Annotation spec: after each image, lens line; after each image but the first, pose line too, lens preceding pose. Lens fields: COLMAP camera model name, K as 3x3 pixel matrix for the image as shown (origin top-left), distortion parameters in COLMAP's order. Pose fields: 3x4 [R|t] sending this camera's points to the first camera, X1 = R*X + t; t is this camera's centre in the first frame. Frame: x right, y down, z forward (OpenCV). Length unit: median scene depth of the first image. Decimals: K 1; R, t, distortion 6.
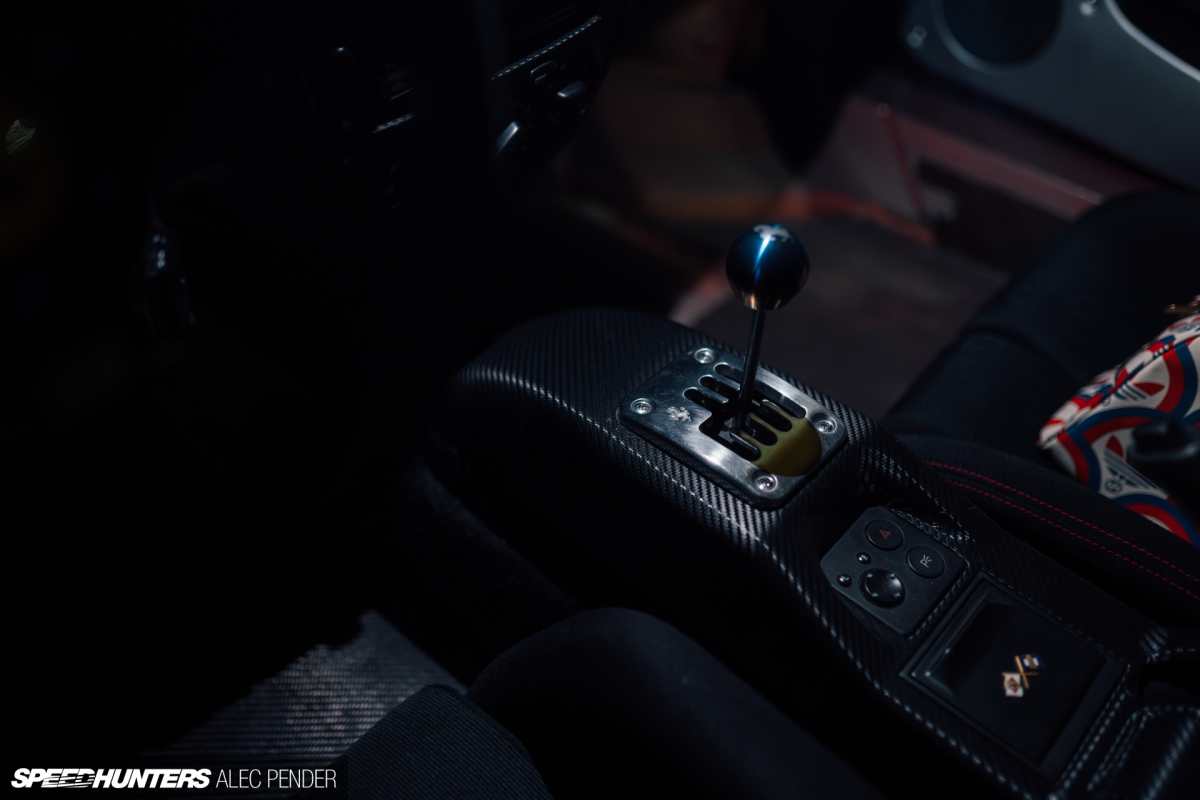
lens RADIAL K [[1189.4, 0, 601.0], [0, 1189.4, 476.5], [0, 0, 1]] dist [0.008550, 0.026854]
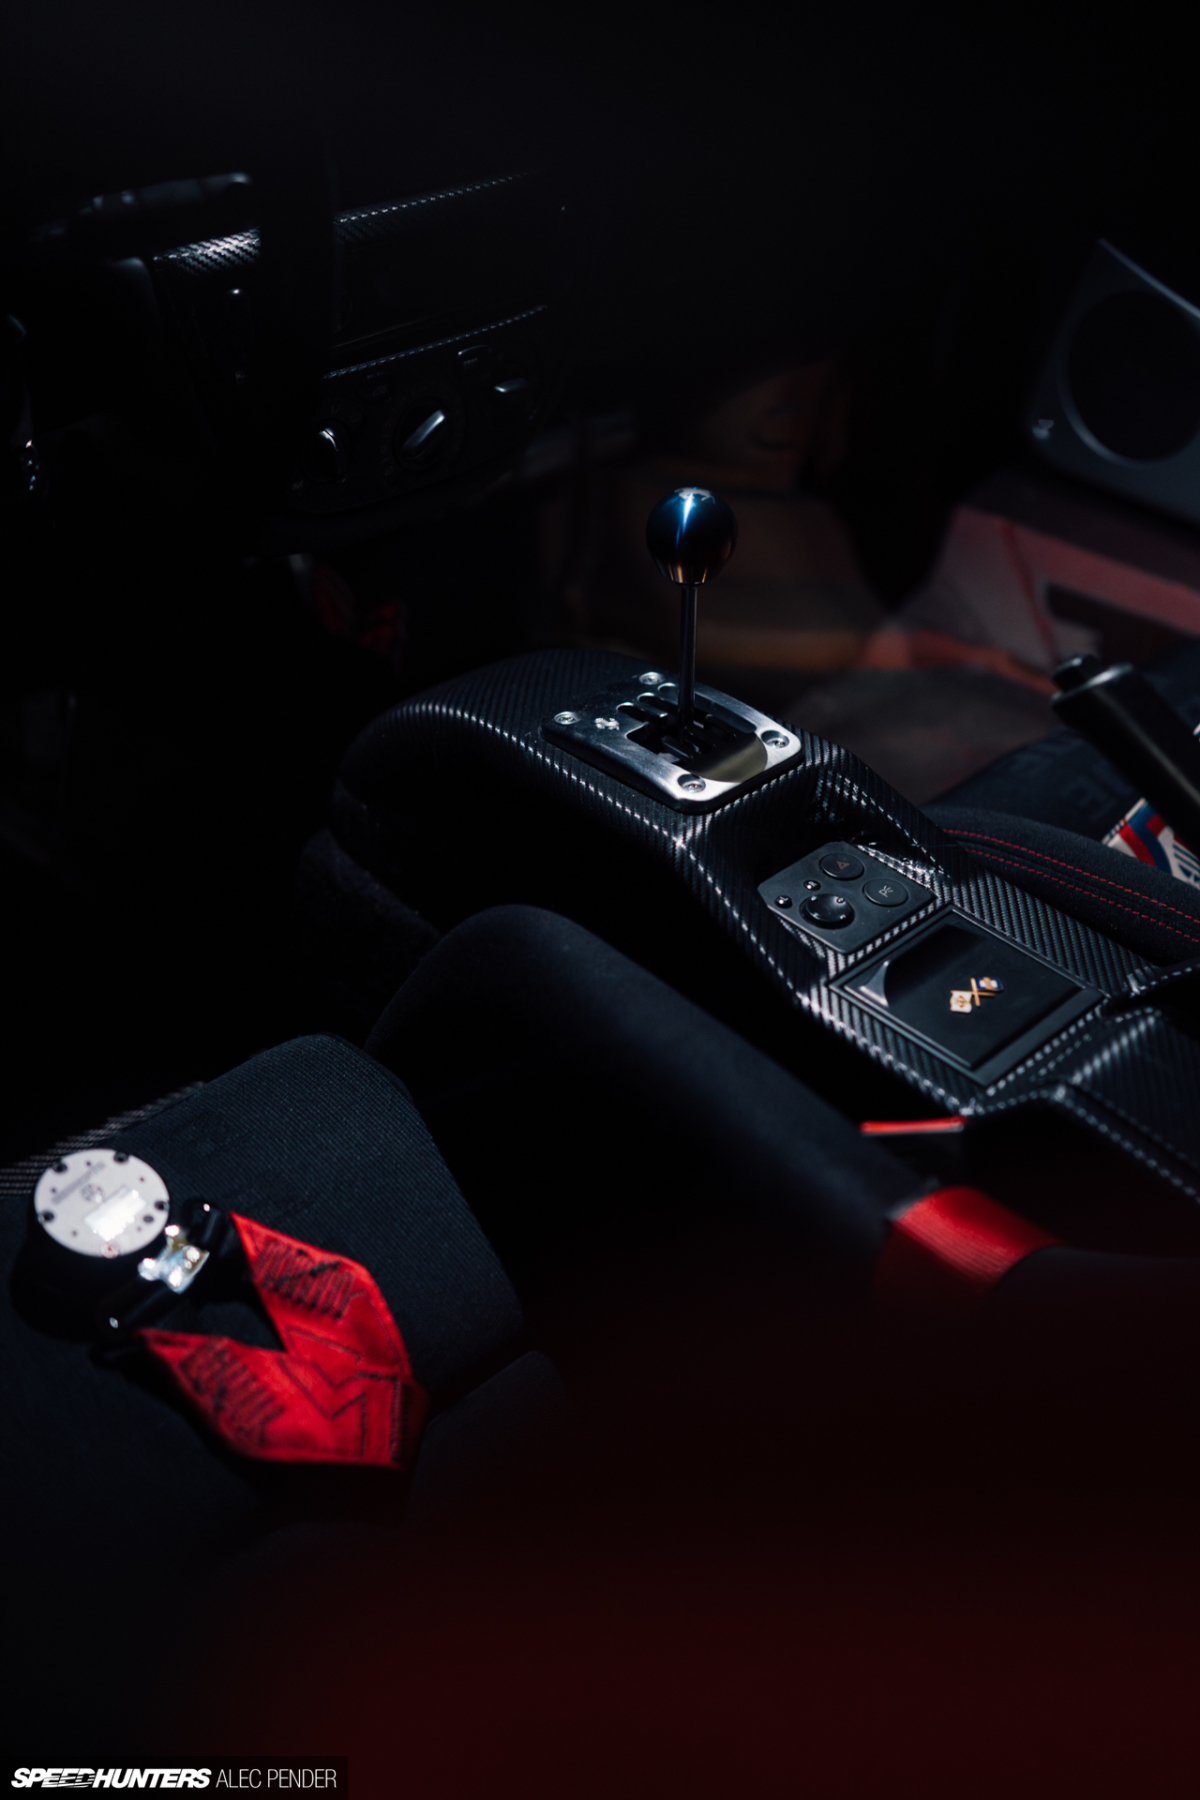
lens RADIAL K [[1836.1, 0, 600.0], [0, 1836.1, 900.0], [0, 0, 1]] dist [0.059650, 0.001315]
pose [[0.997971, 0.027209, -0.057561, 0.139419], [-0.035766, 0.987533, -0.153292, 0.277247], [0.052673, 0.155040, 0.986503, -0.301186]]
